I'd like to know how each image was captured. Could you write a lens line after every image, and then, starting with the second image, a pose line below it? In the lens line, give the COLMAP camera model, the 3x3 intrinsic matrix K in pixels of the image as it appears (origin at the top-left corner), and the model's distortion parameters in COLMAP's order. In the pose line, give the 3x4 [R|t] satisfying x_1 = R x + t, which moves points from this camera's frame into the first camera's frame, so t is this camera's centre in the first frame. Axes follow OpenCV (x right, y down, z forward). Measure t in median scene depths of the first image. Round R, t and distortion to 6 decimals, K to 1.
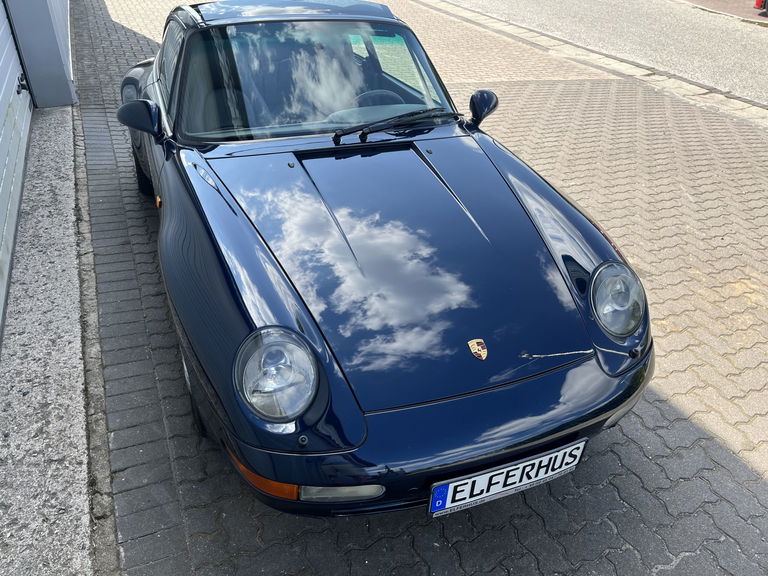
lens RADIAL K [[579.3, 0, 384.0], [0, 579.3, 288.0], [0, 0, 1]] dist [0.068956, -0.116732]
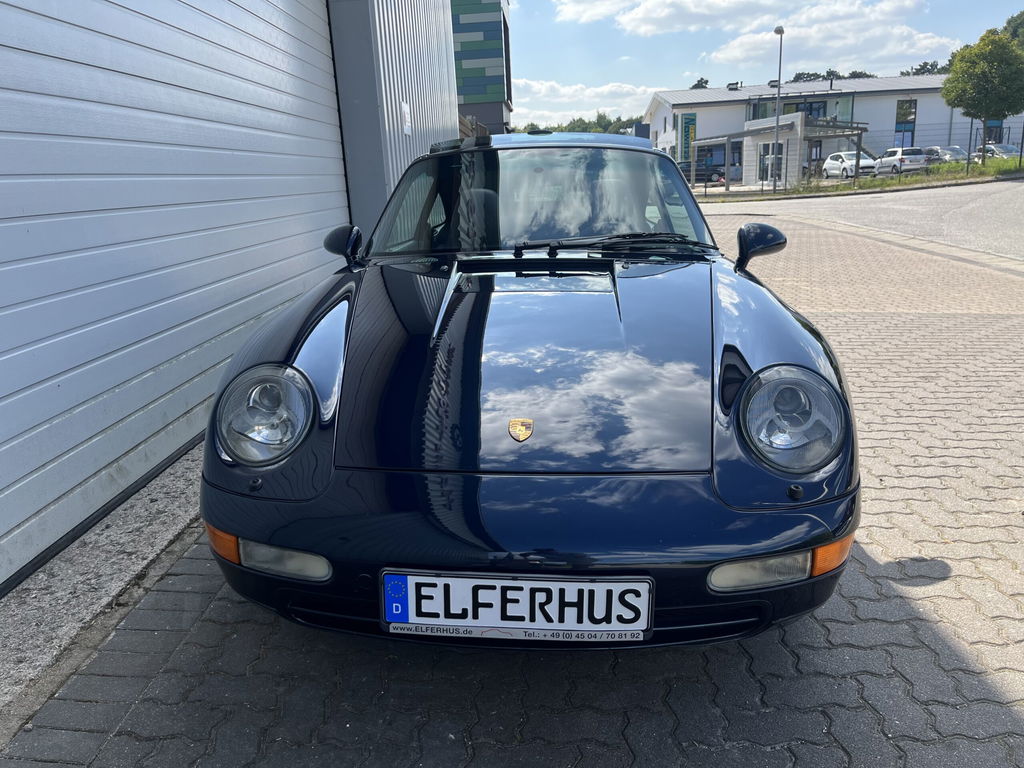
lens RADIAL K [[772.4, 0, 512.0], [0, 772.4, 384.0], [0, 0, 1]] dist [0.068956, -0.116732]
pose [[0.898061, 0.052470, -0.436731, 0.566532], [-0.186321, 0.944767, -0.269629, 0.311484], [0.398461, 0.323515, 0.858235, 0.144801]]
